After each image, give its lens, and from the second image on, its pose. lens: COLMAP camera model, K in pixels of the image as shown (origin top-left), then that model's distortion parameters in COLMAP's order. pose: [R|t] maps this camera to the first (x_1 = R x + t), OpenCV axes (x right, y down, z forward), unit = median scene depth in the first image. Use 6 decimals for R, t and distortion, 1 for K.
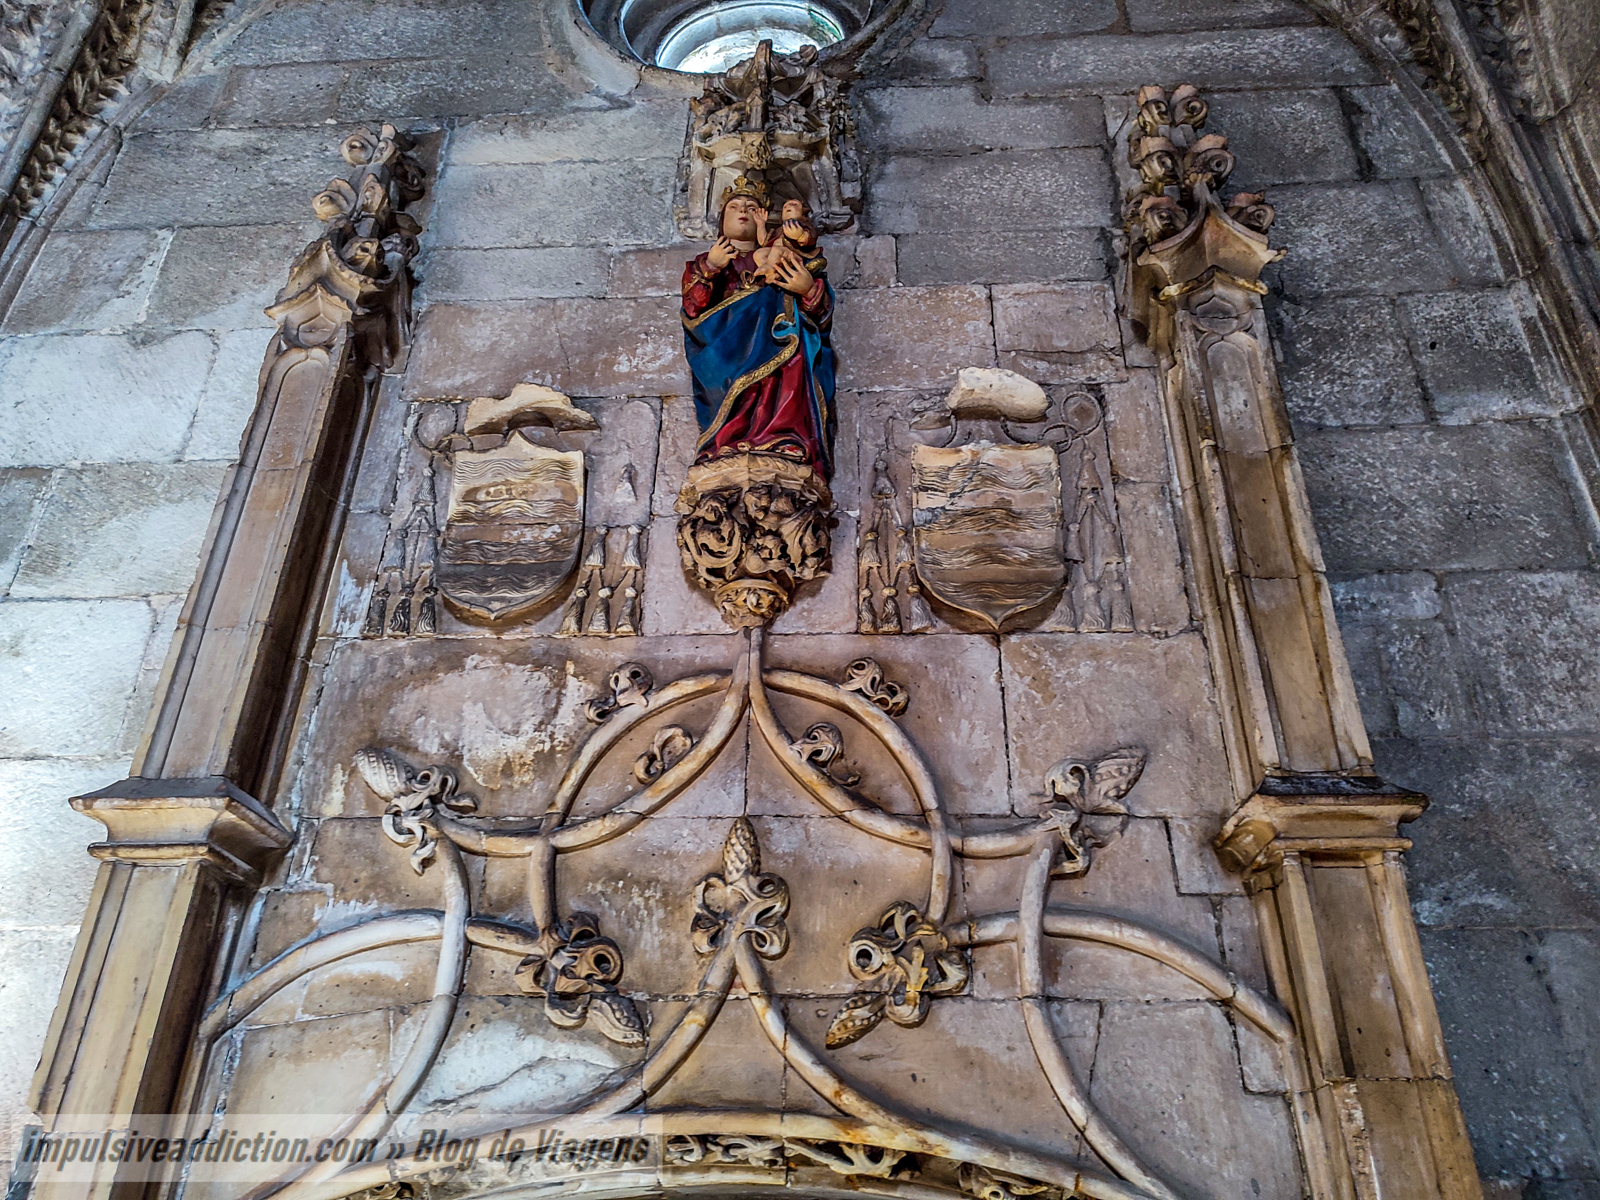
lens RADIAL K [[1137.0, 0, 800.0], [0, 1137.0, 600.0], [0, 0, 1]] dist [0.015574, -0.004340]
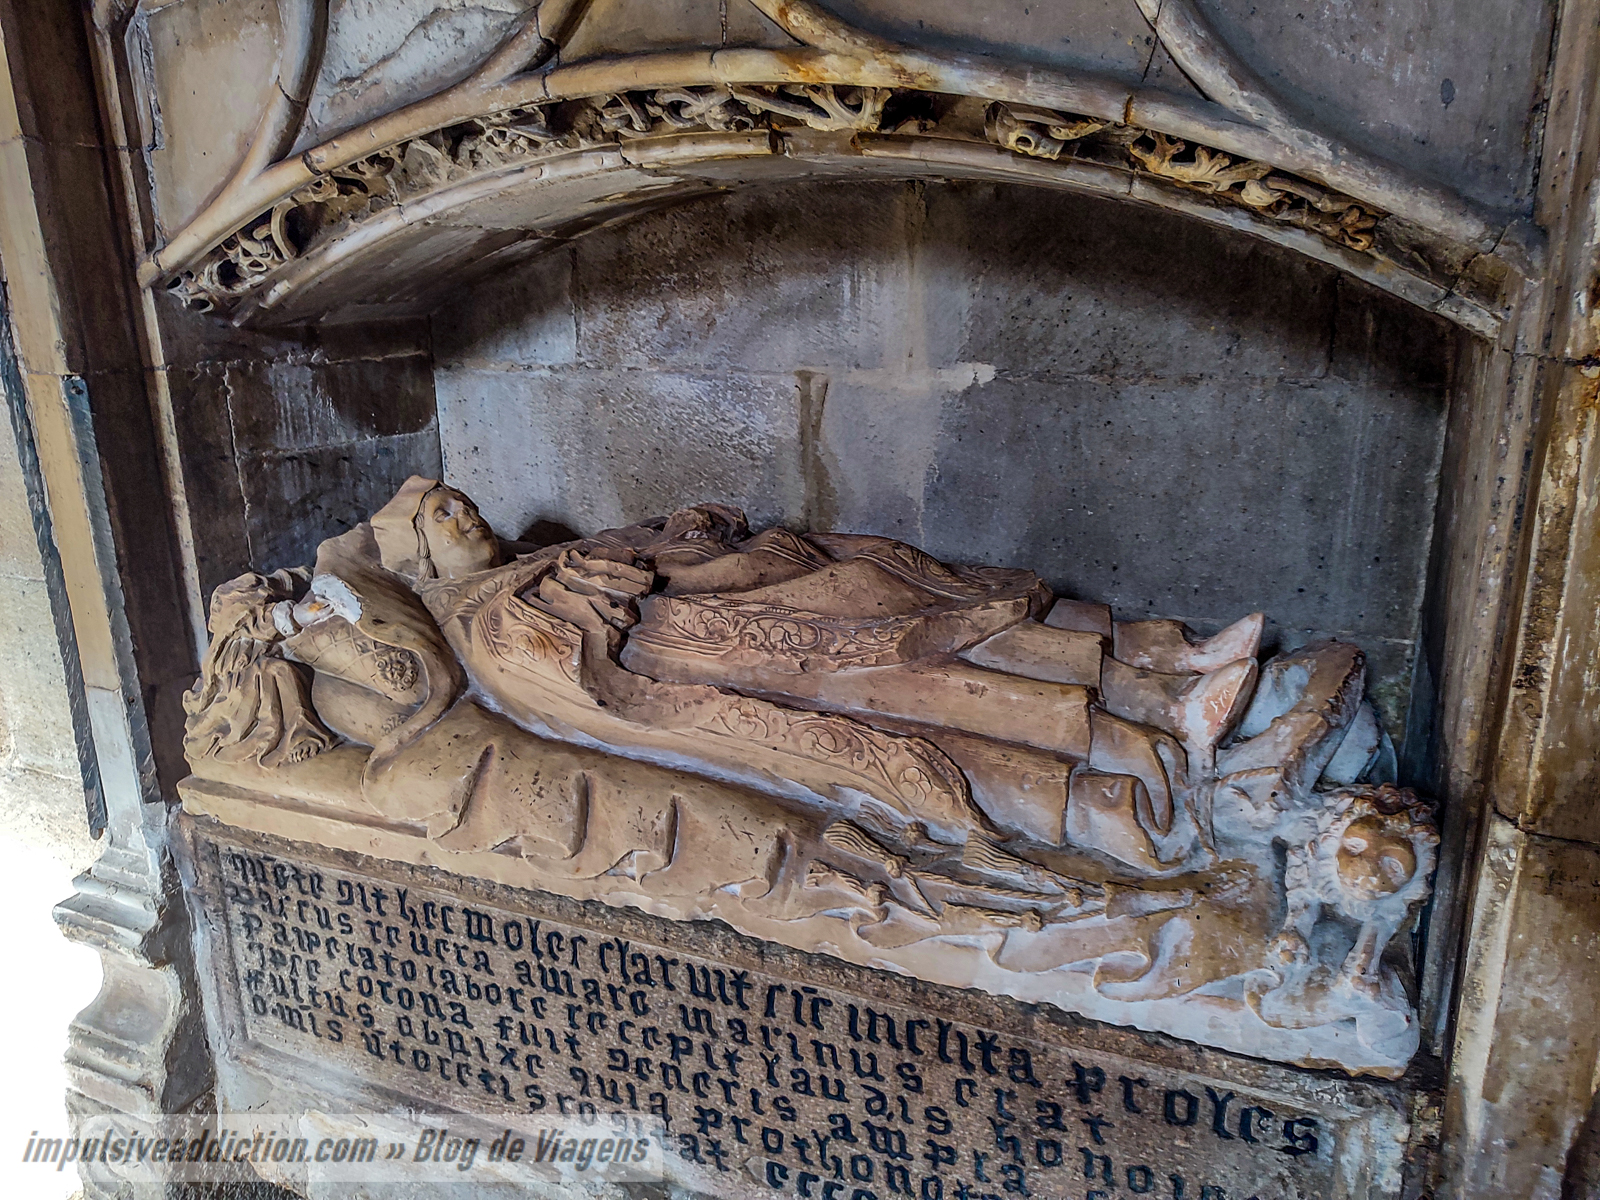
lens RADIAL K [[1137.0, 0, 800.0], [0, 1137.0, 600.0], [0, 0, 1]] dist [0.015574, -0.004340]
pose [[0.943841, 0.060404, -0.324832, 0.278771], [0.191697, 0.700634, 0.687287, 0.216740], [0.269104, -0.710959, 0.649708, 0.324449]]
